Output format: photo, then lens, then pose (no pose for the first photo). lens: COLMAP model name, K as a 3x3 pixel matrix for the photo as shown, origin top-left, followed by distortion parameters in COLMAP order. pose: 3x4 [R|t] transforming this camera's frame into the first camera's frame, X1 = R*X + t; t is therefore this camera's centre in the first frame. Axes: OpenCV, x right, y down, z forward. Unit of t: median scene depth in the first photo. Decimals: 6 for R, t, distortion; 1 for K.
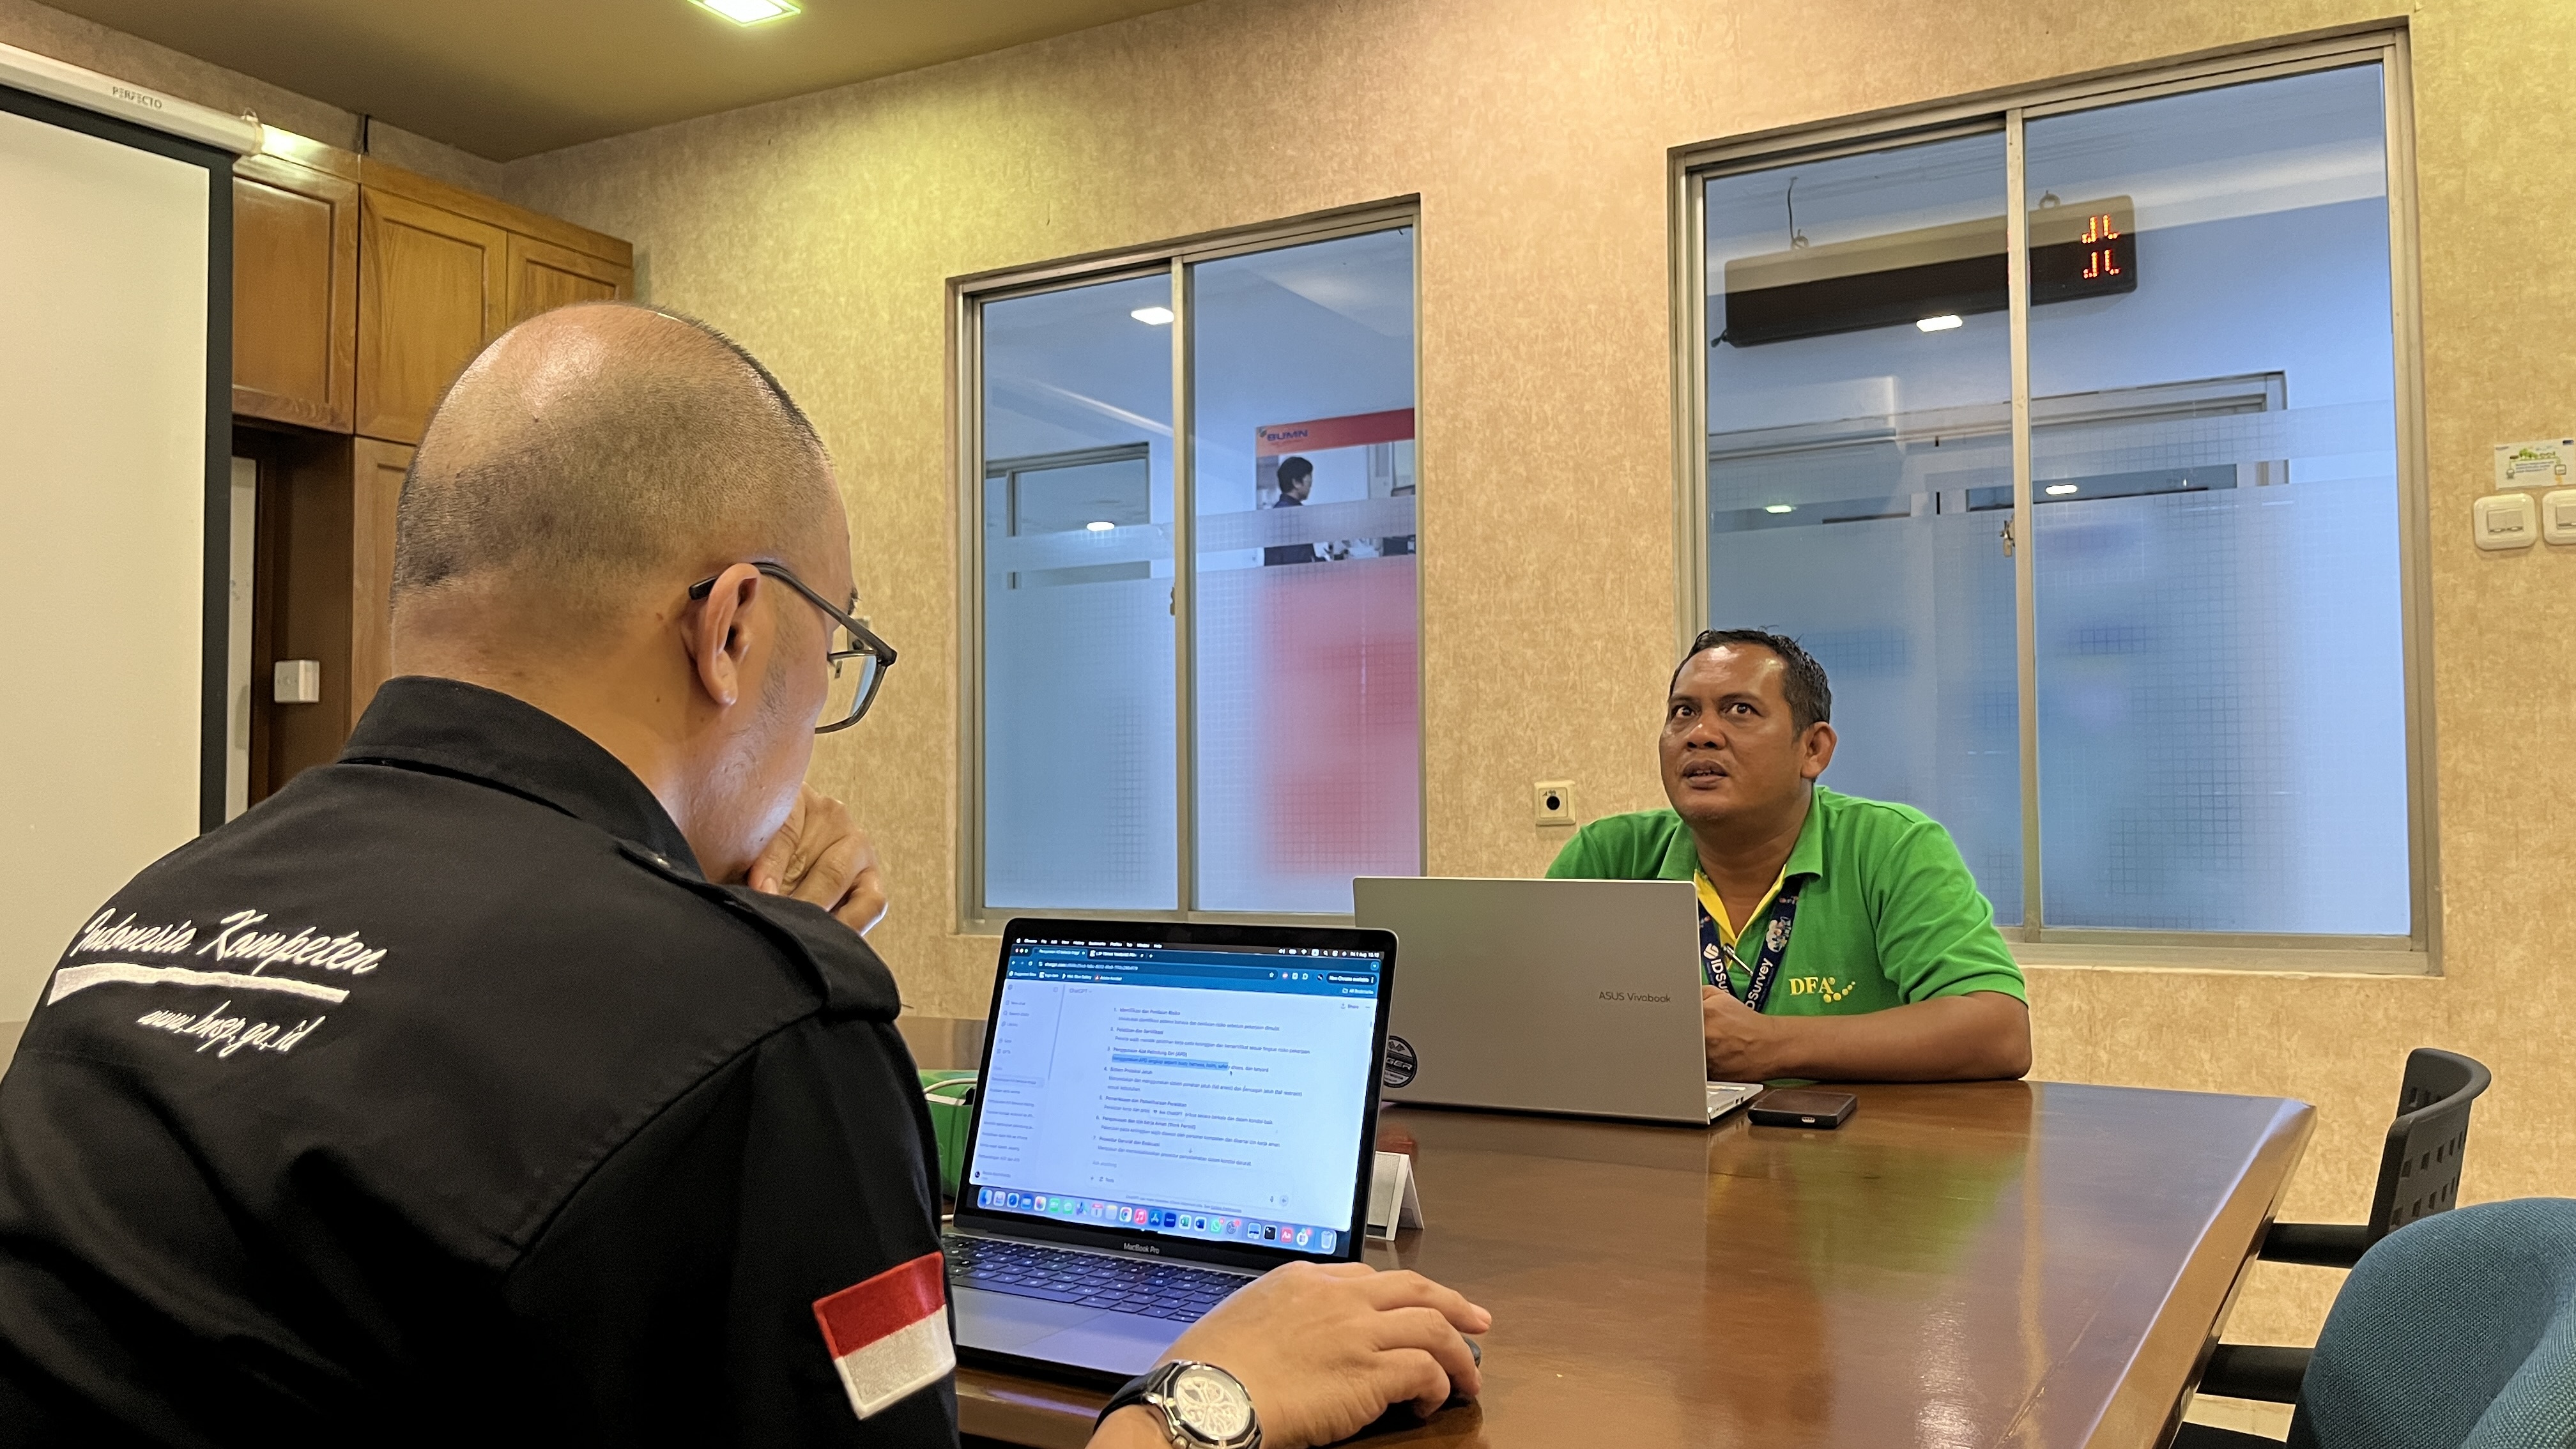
lens RADIAL K [[1952.6, 0, 1291.2], [0, 1952.6, 729.6], [0, 0, 1]] dist [0.034730, -0.013578]
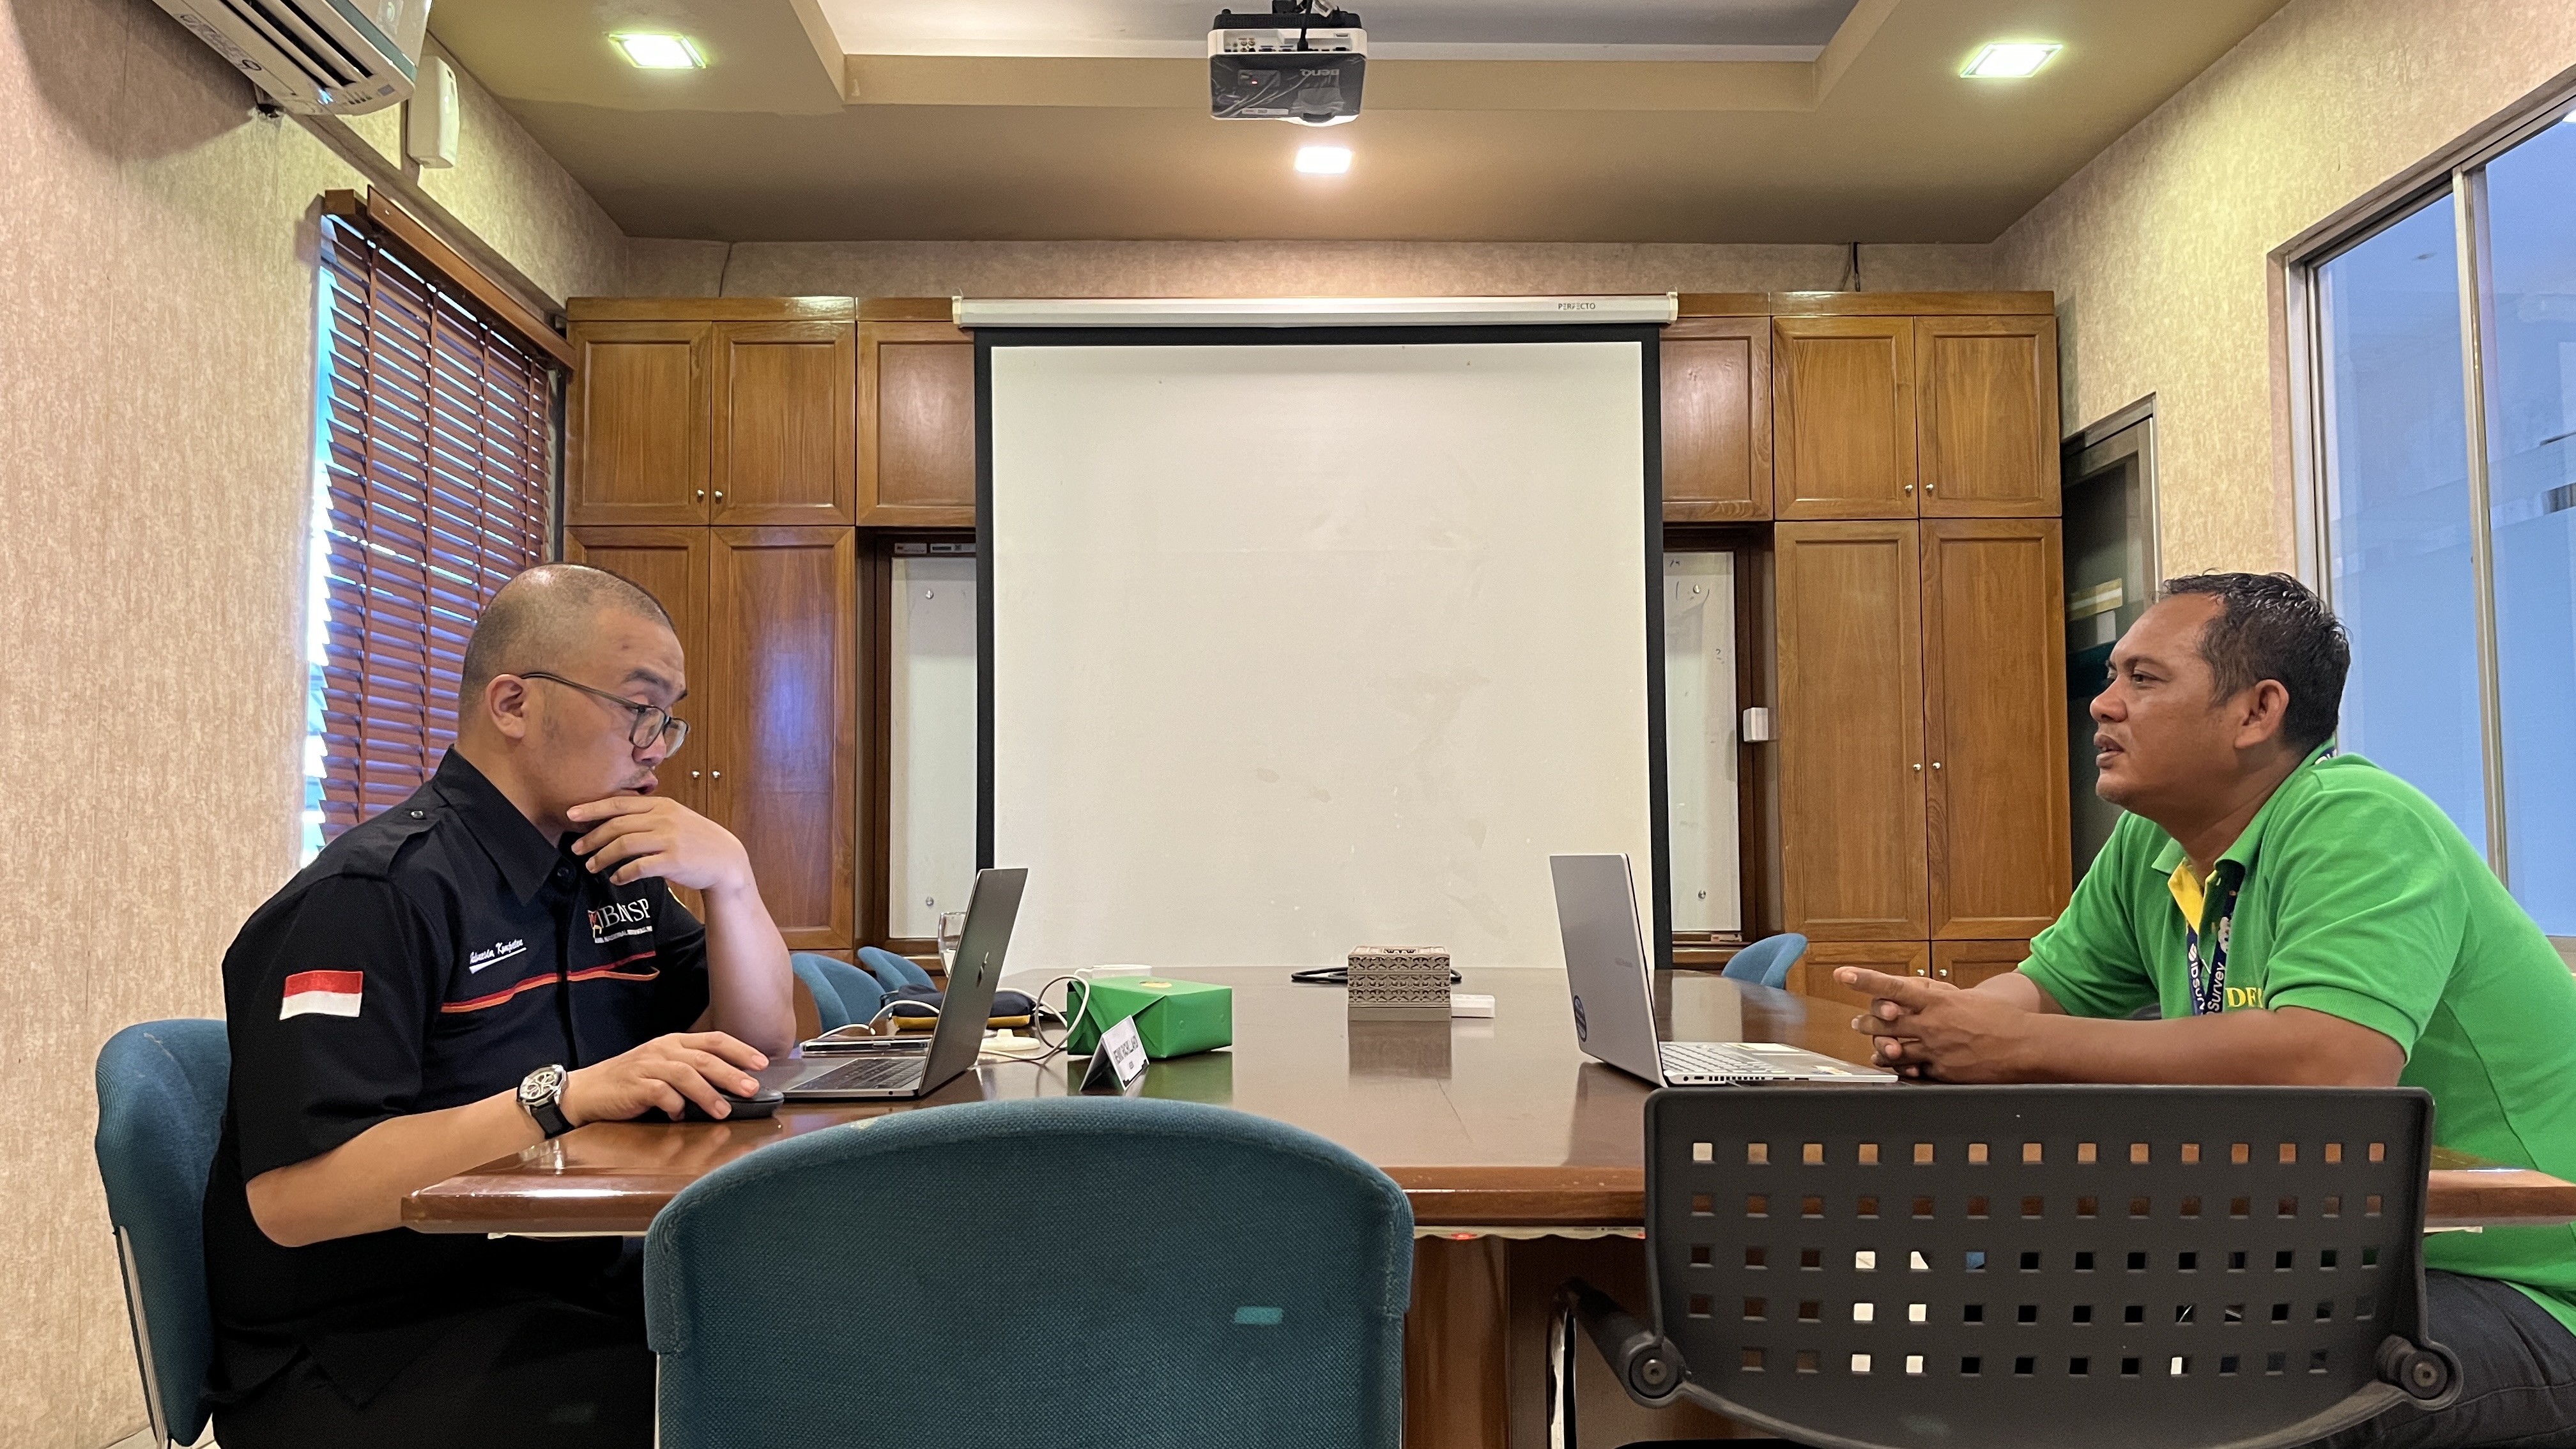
lens RADIAL K [[1952.6, 0, 1287.9], [0, 1952.6, 727.8], [0, 0, 1]] dist [0.034730, -0.013578]
pose [[0.513918, -0.060077, -0.855733, 0.378860], [0.045418, 0.998051, -0.042792, 0.016155], [0.856636, -0.016874, 0.515645, 0.103106]]
